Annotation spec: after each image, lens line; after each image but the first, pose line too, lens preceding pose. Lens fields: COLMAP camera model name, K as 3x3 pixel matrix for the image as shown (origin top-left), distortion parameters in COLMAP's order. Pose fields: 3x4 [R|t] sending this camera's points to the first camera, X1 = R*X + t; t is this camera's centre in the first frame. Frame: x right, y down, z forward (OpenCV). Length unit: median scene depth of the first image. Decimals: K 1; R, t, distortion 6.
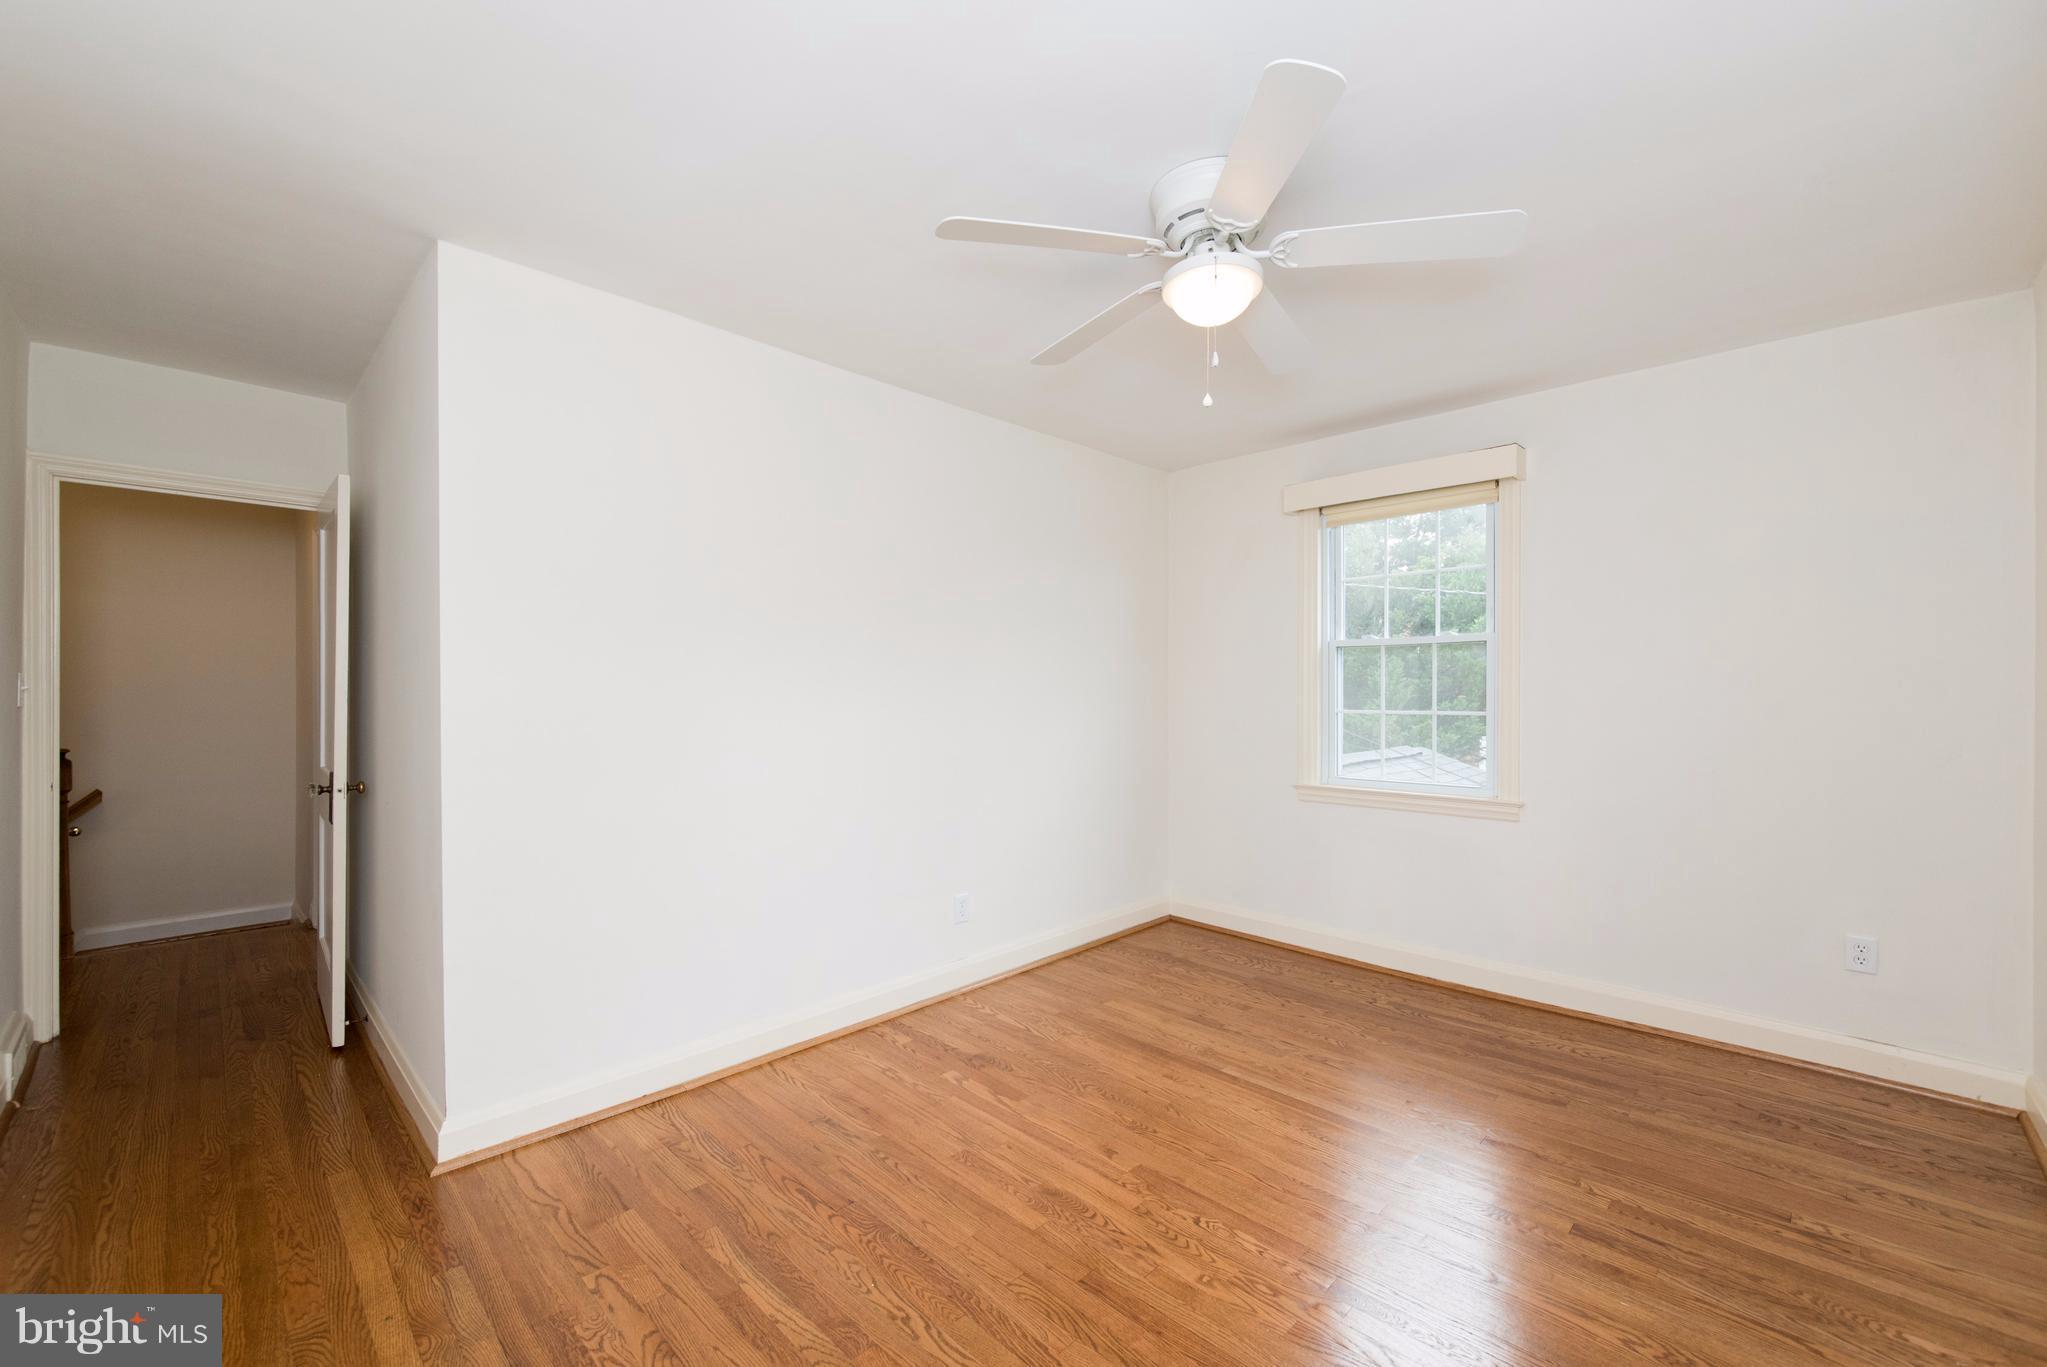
lens RADIAL K [[831.0, 0, 1018.9], [0, 831.0, 681.0], [0, 0, 1]] dist [0.002370, -0.000007]
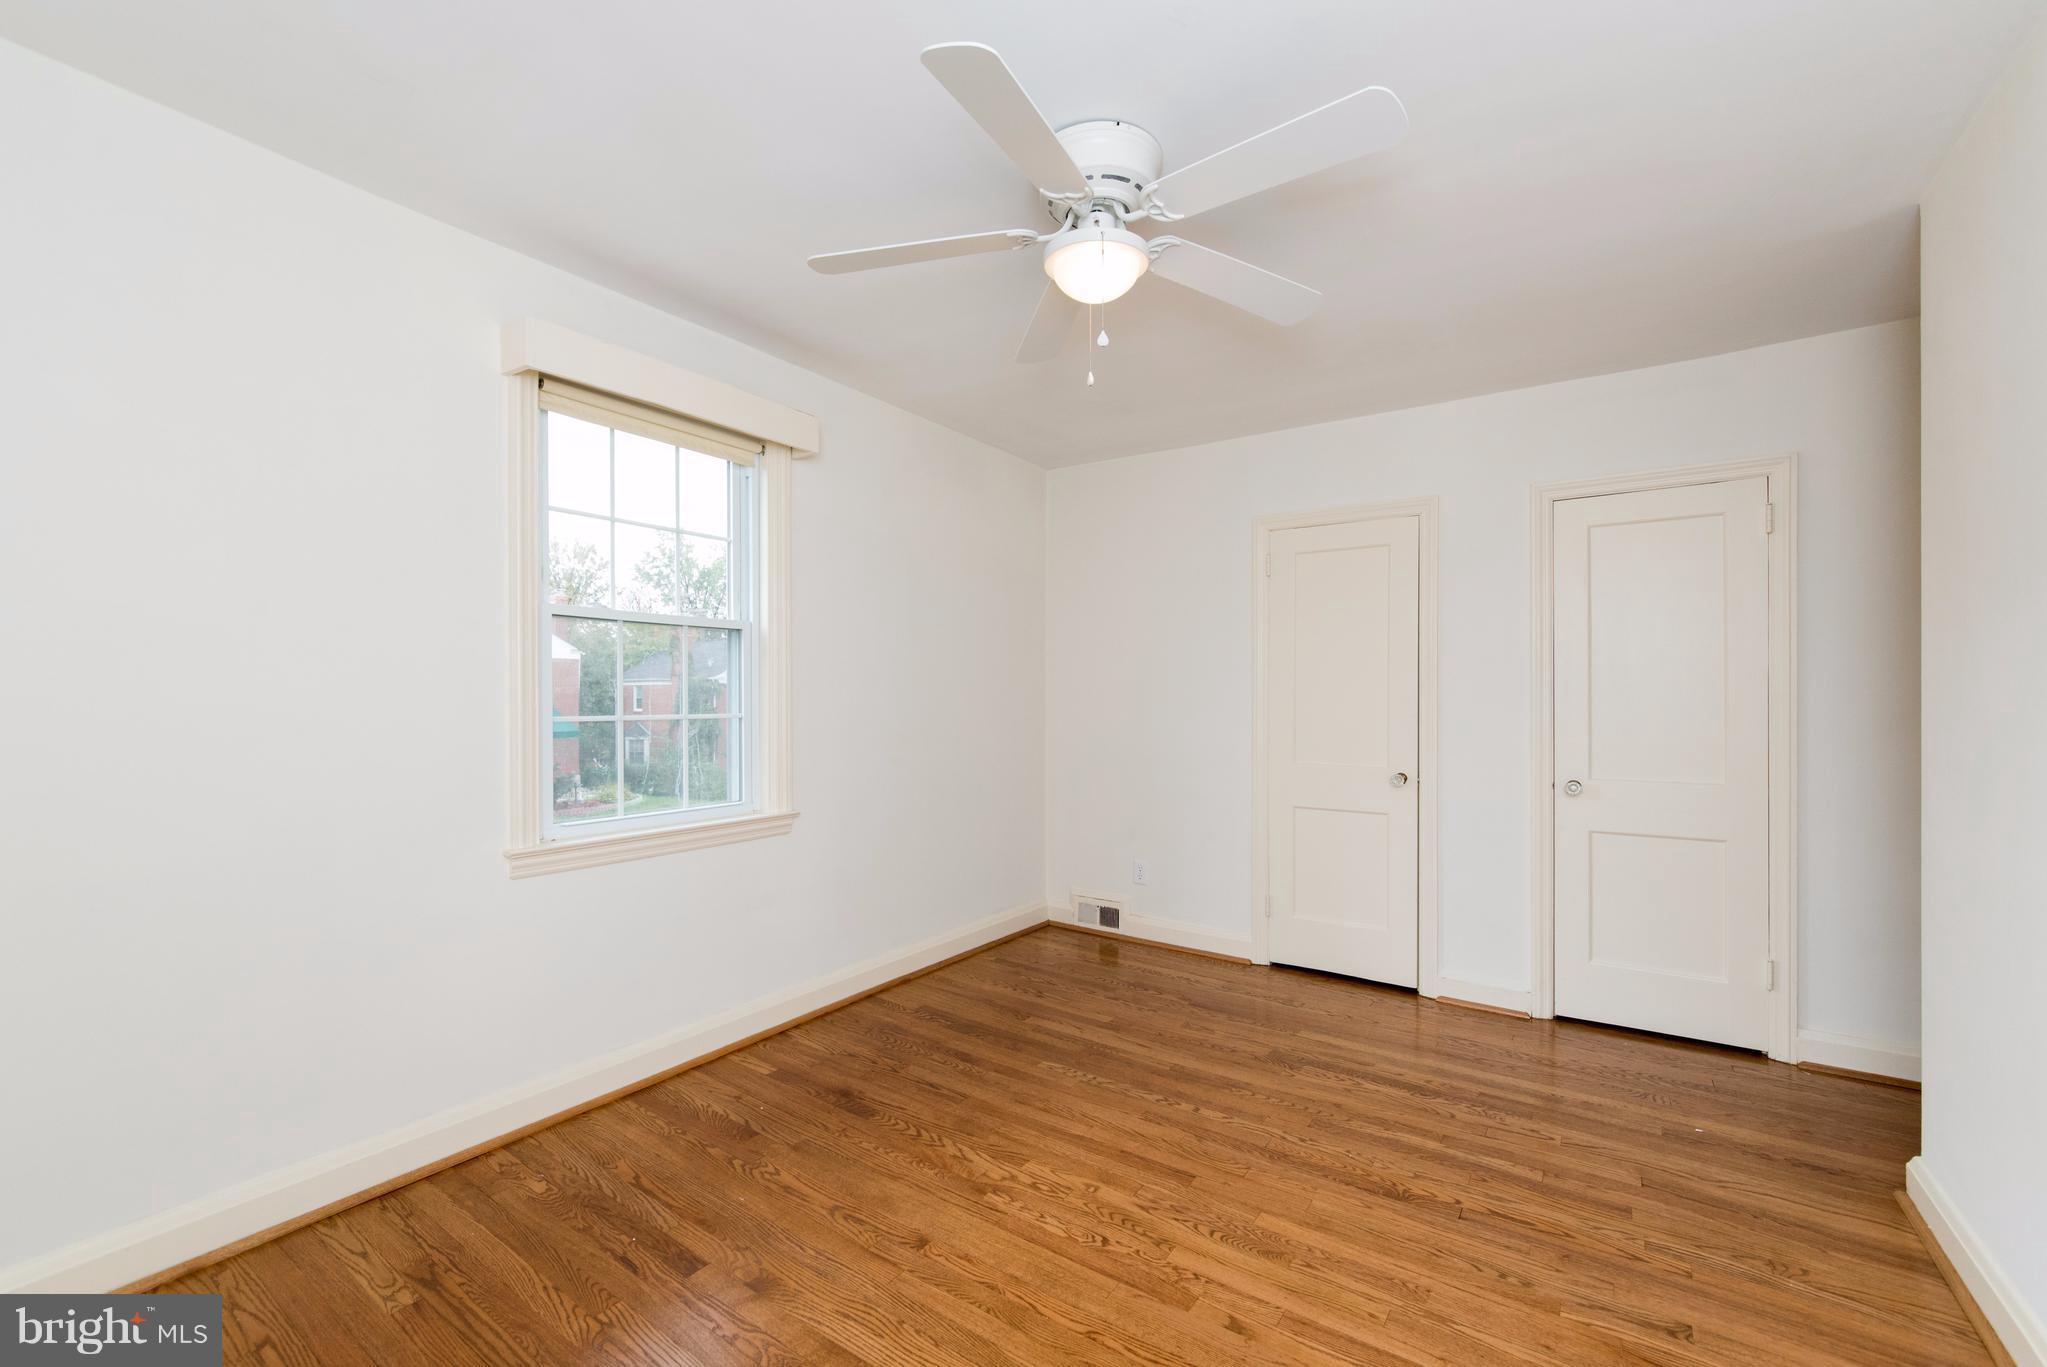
lens RADIAL K [[831.0, 0, 1018.9], [0, 831.0, 681.0], [0, 0, 1]] dist [0.002370, -0.000007]
pose [[-0.983421, -0.010448, -0.181035, 0.494793], [-0.005775, 0.999637, -0.026319, 0.047793], [0.181245, -0.024837, -0.983124, 1.955150]]
